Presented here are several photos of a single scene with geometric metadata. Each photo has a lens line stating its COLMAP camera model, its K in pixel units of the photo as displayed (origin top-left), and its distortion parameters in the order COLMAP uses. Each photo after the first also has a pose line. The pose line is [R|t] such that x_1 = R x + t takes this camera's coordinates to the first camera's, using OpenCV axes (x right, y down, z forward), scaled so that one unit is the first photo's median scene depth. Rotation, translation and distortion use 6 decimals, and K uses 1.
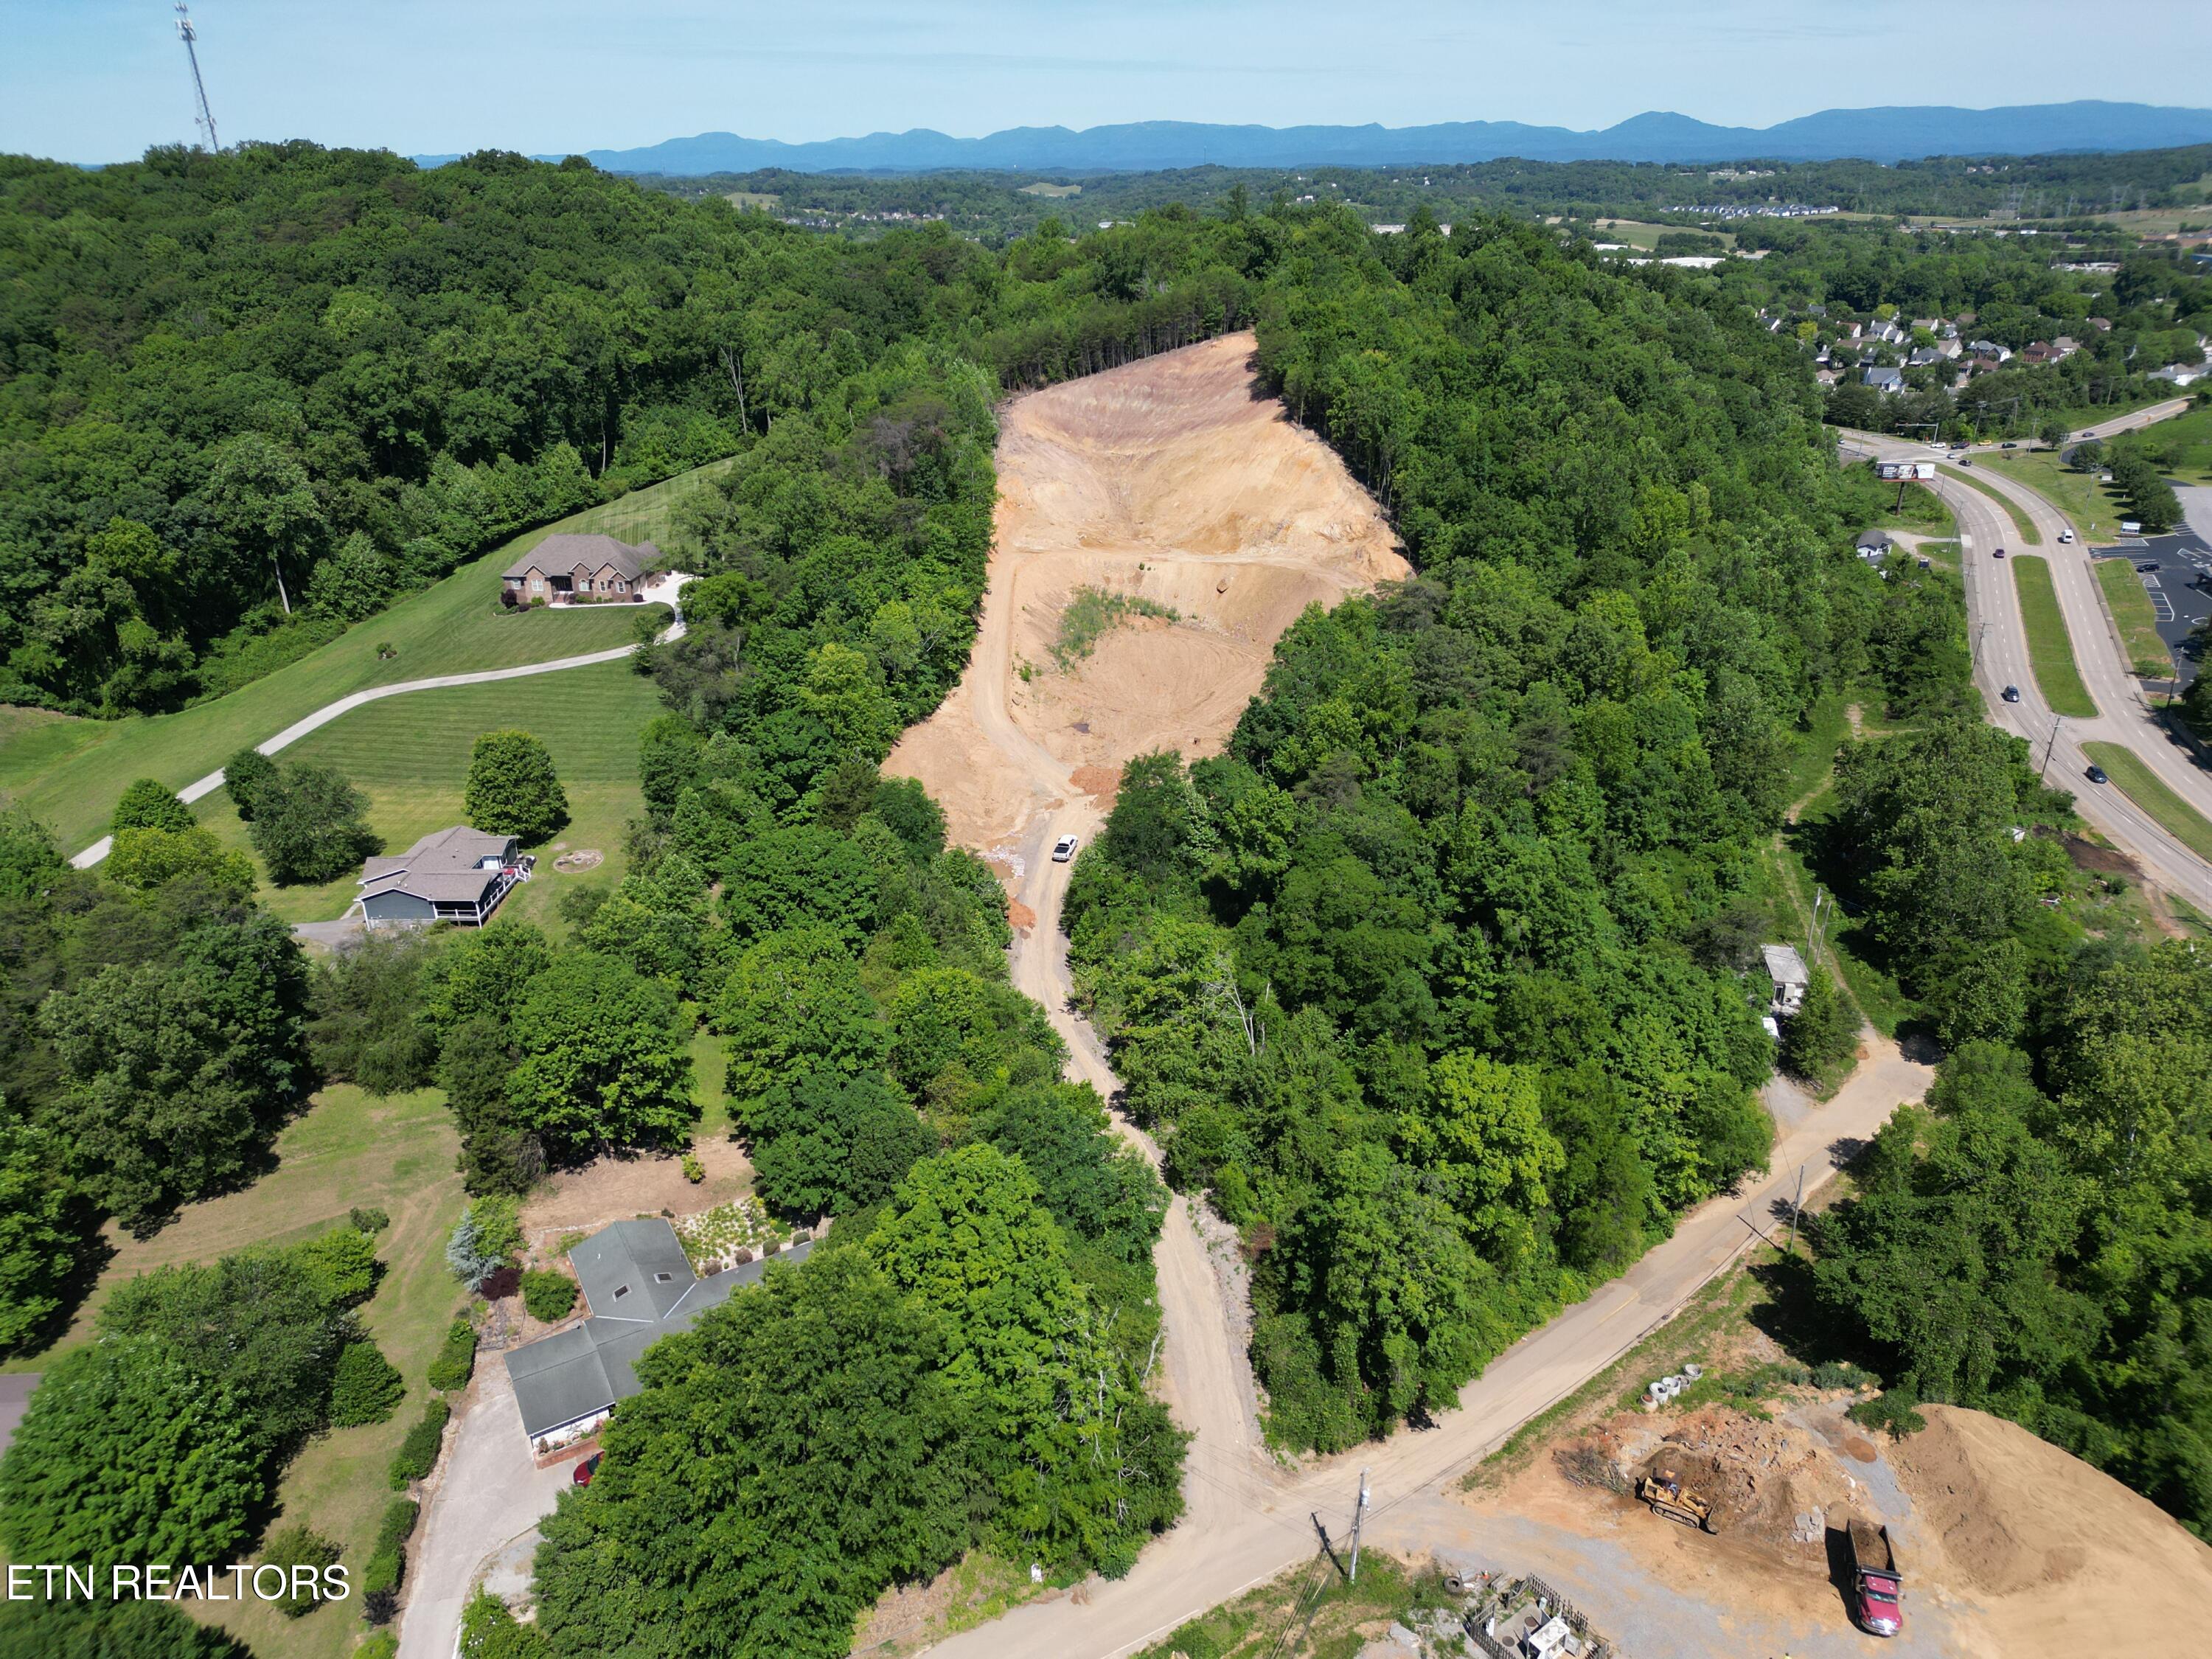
lens RADIAL K [[1577.9, 0, 1106.0], [0, 1577.9, 829.5], [0, 0, 1]] dist [0.104041, -0.101872]
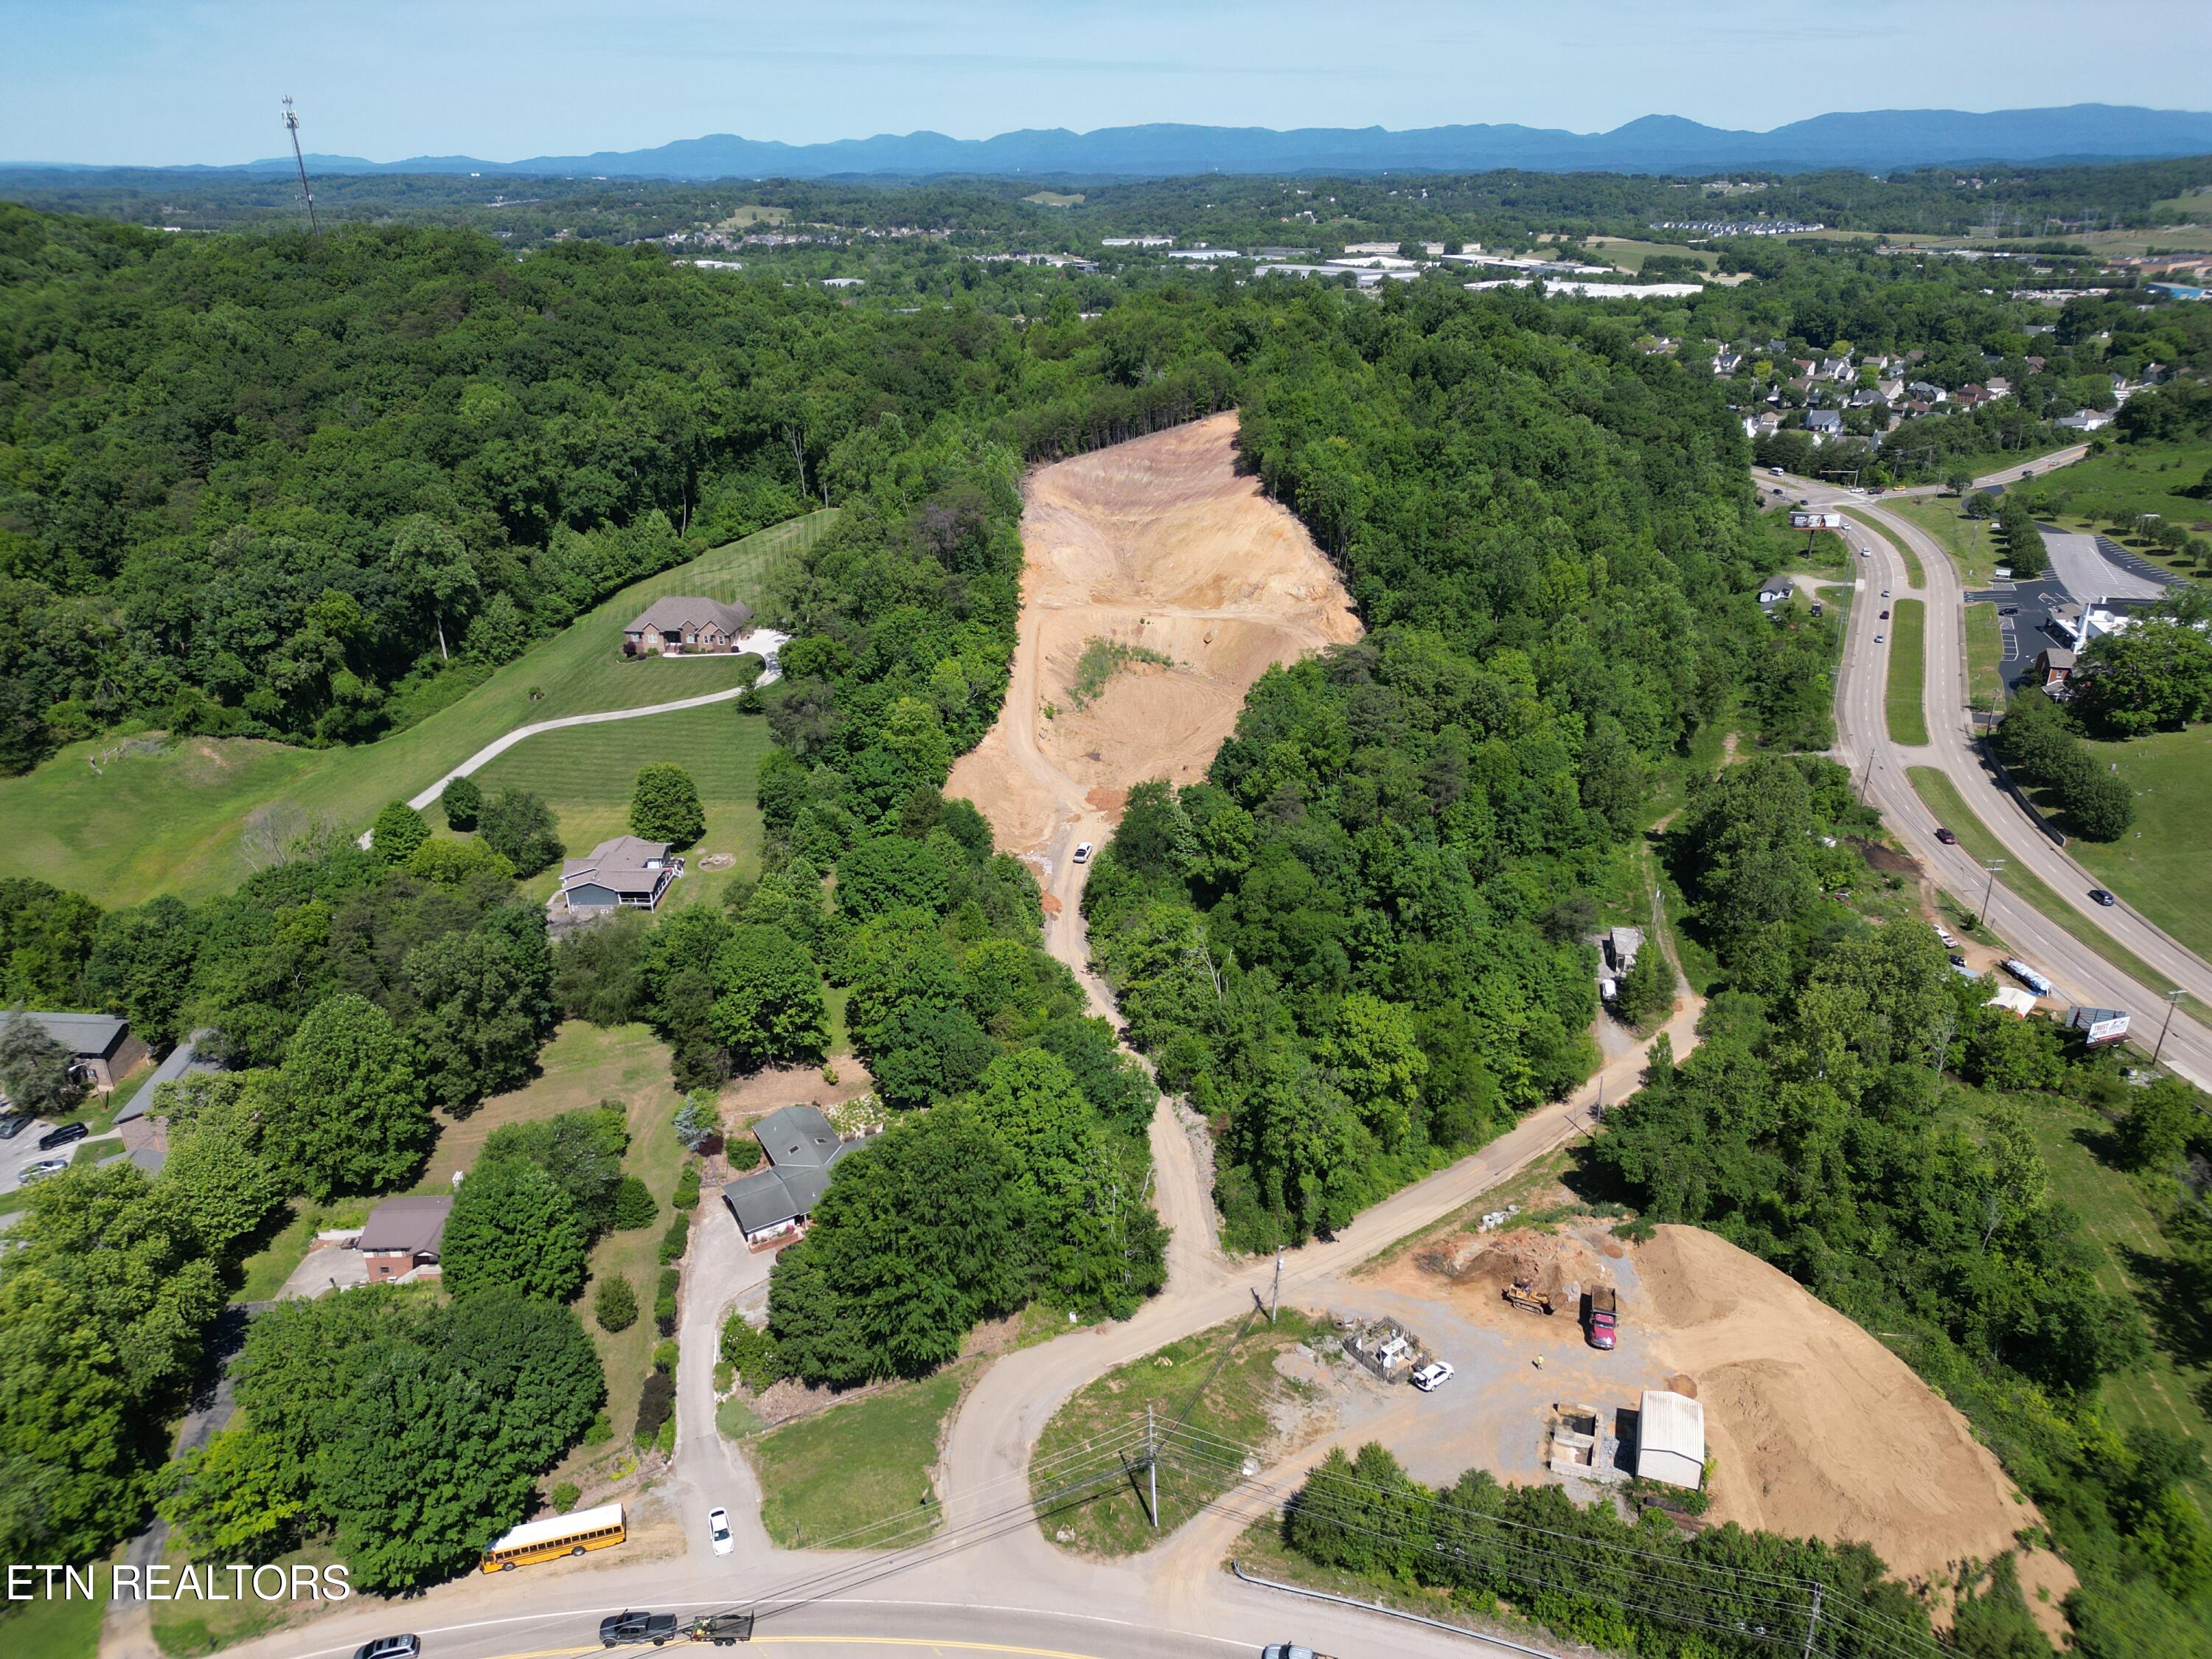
lens RADIAL K [[1577.9, 0, 1106.0], [0, 1577.9, 829.5], [0, 0, 1]] dist [0.104041, -0.101872]
pose [[0.999999, 0.001319, -0.001083, -0.004332], [-0.001319, 0.999999, -0.000377, -0.005648], [0.001082, 0.000379, 0.999999, -0.245043]]
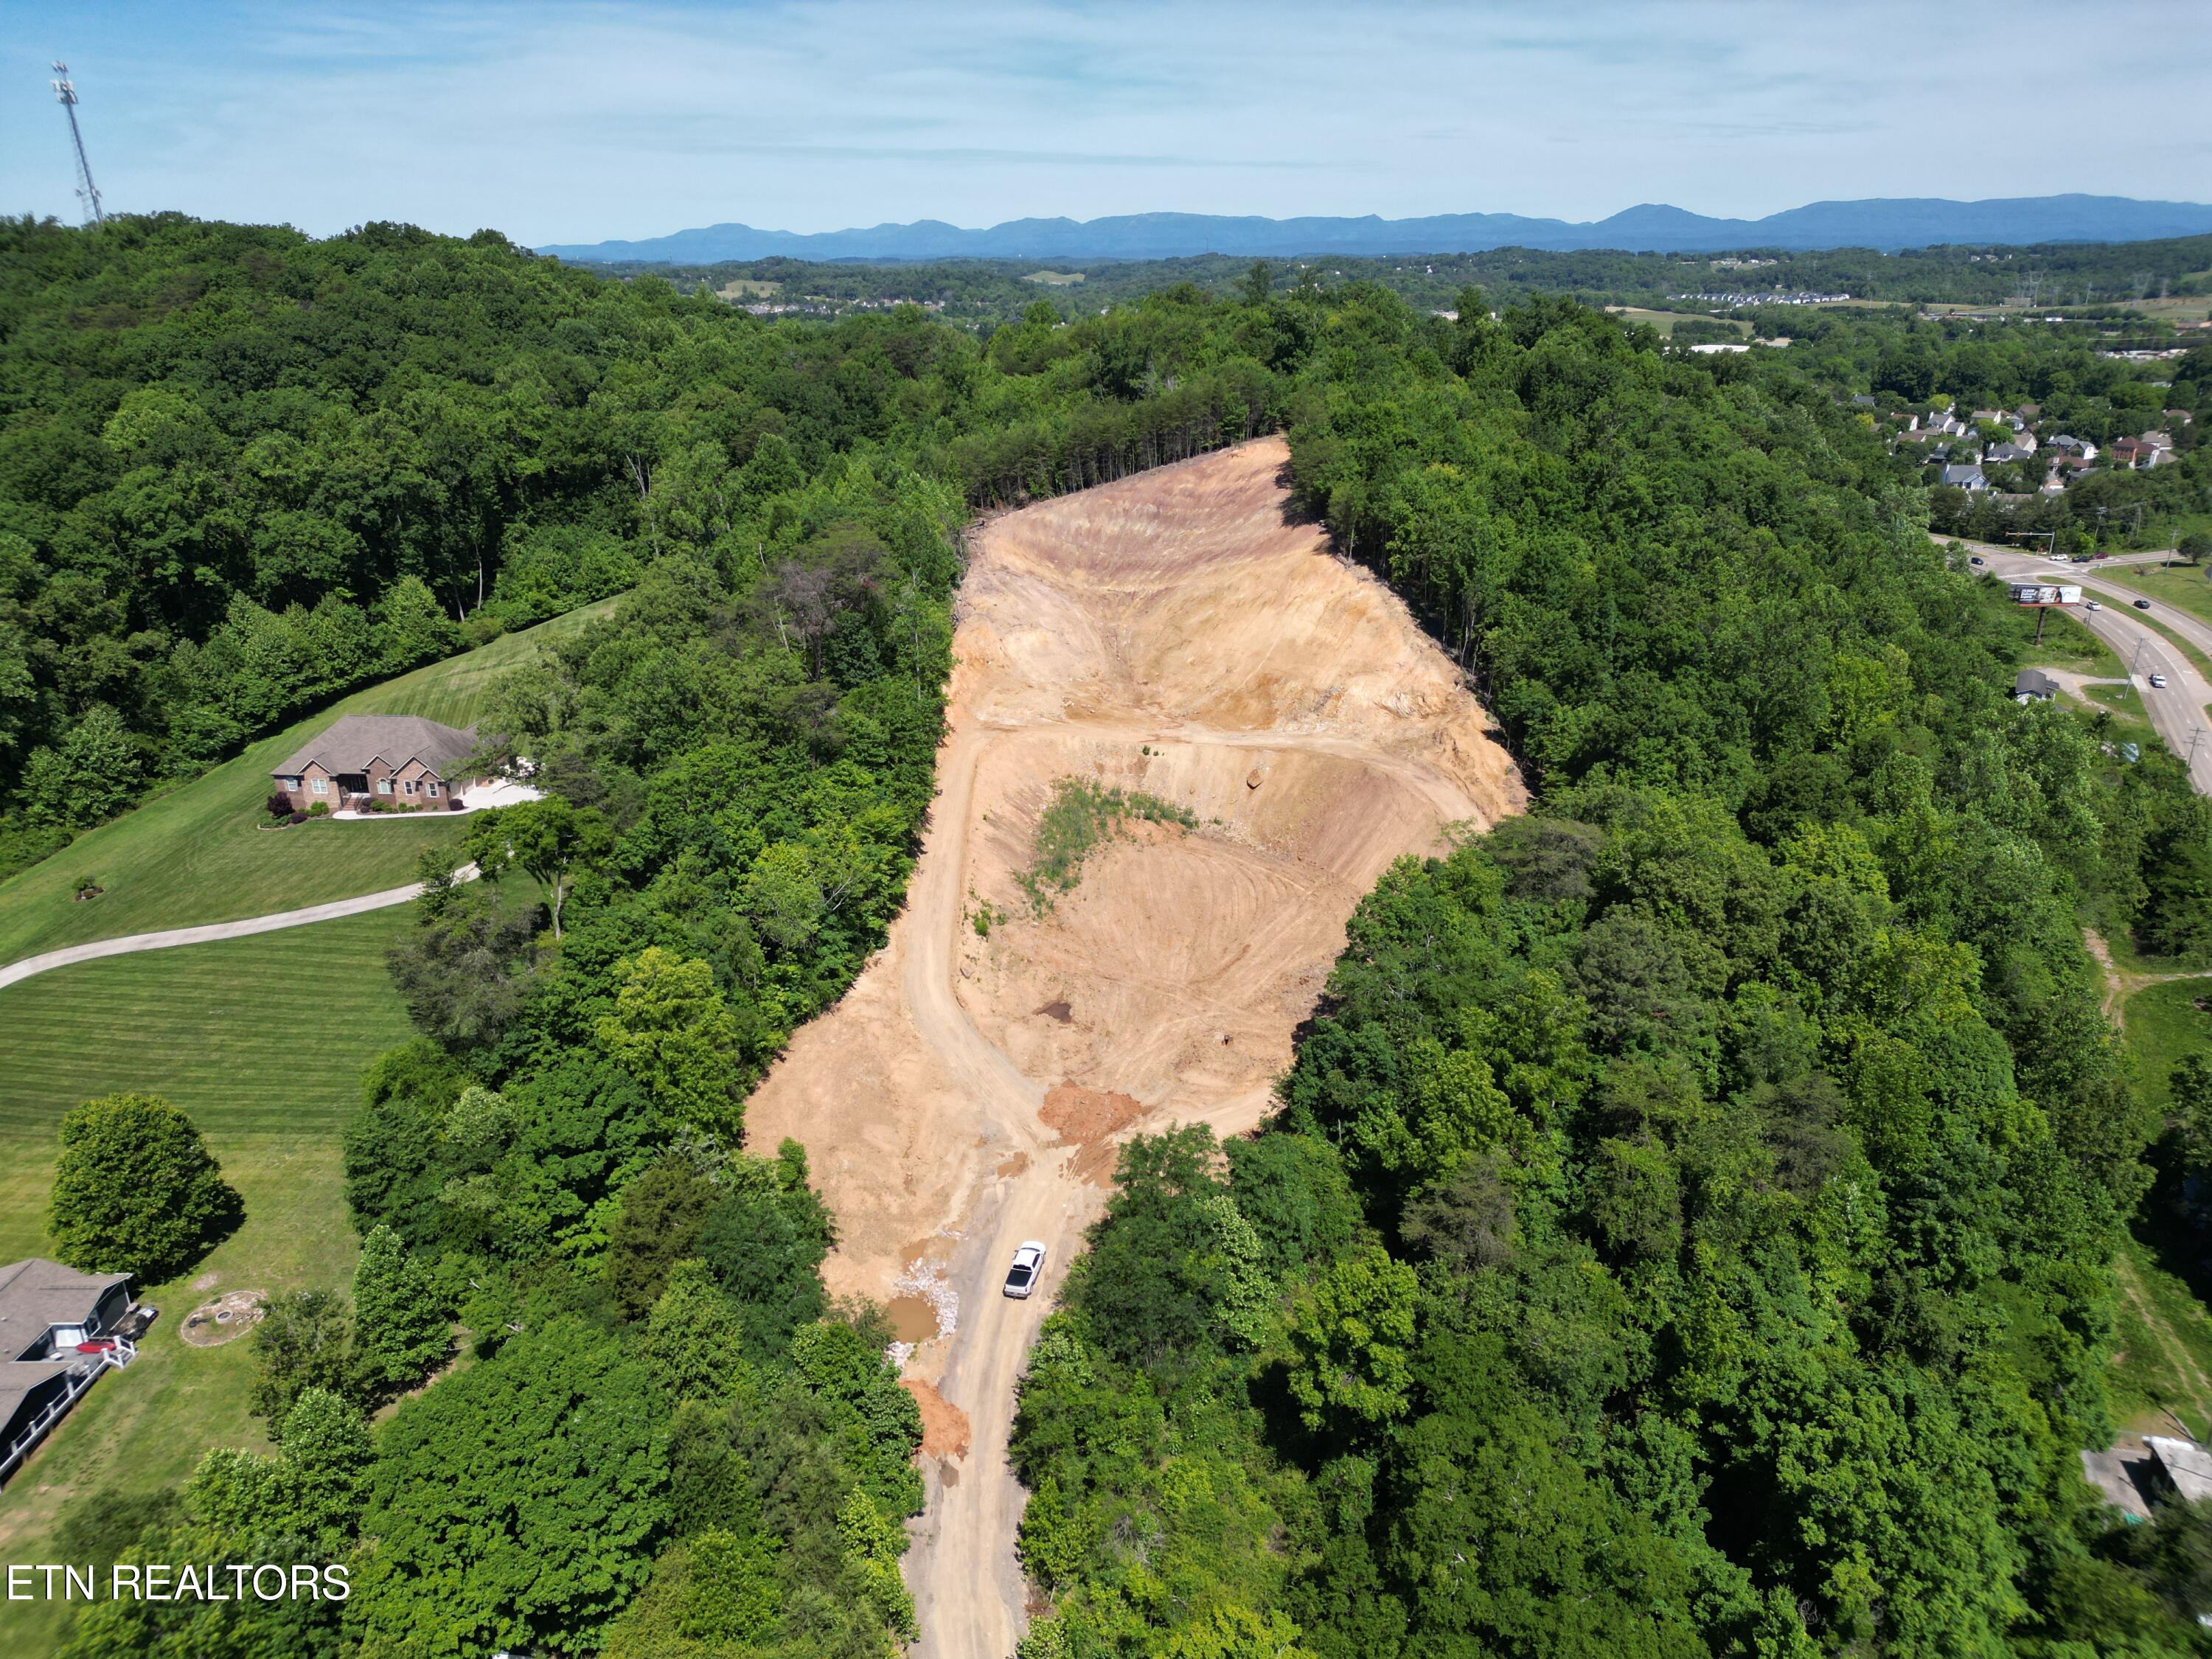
lens RADIAL K [[1577.9, 0, 1106.0], [0, 1577.9, 829.5], [0, 0, 1]] dist [0.104041, -0.101872]
pose [[0.999998, 0.001092, -0.001881, 0.005667], [-0.001181, 0.998848, -0.047972, -0.104897], [0.001826, 0.047974, 0.998847, 0.285849]]
